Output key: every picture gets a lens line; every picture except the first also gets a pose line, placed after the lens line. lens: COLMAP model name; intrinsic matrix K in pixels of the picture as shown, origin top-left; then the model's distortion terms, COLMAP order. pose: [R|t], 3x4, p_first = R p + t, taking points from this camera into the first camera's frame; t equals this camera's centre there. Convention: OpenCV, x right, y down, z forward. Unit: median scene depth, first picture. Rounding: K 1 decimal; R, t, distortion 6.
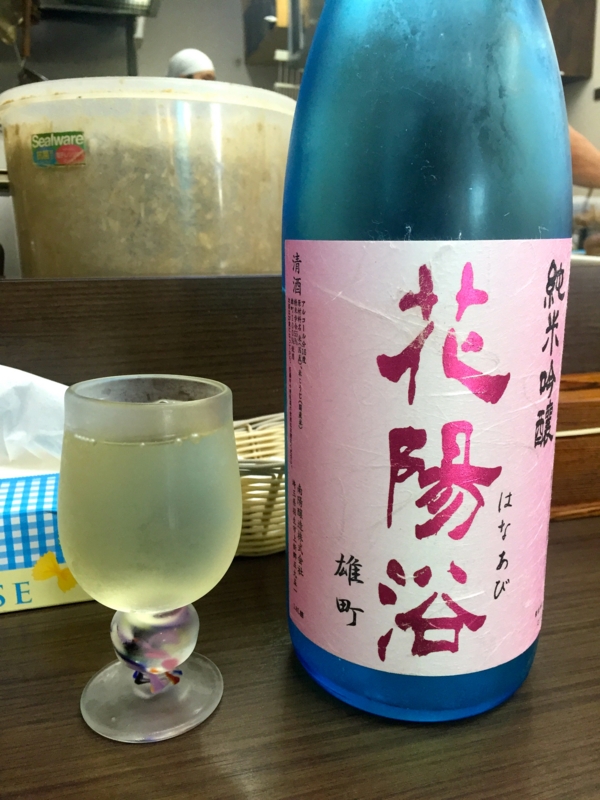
lens RADIAL K [[680.4, 0, 313.8], [0, 680.4, 398.9], [0, 0, 1]] dist [0.076261, -0.149999]
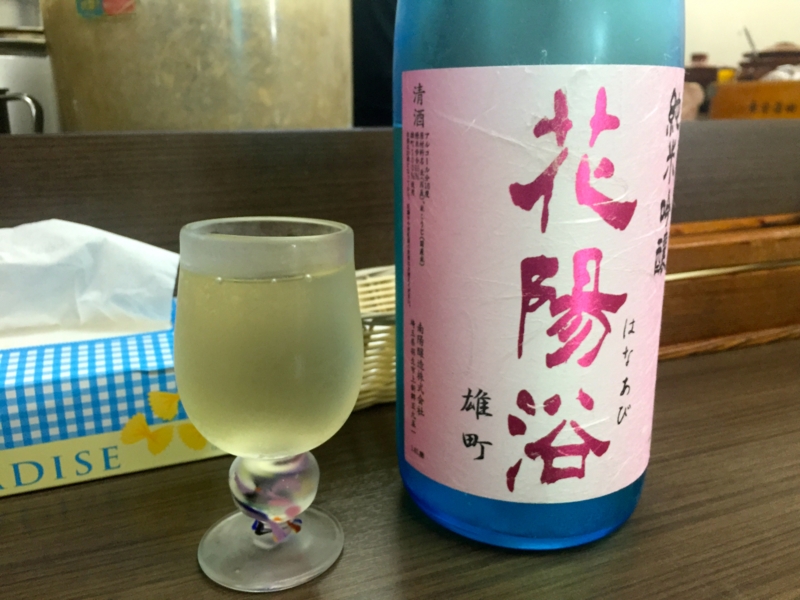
lens RADIAL K [[680.4, 0, 400.0], [0, 680.4, 300.0], [0, 0, 1]] dist [0.076261, -0.149999]
pose [[0.993106, -0.032947, 0.112491, -0.169811], [0.030087, 0.999182, 0.027023, 0.067772], [-0.113289, -0.023452, 0.993285, 0.021128]]
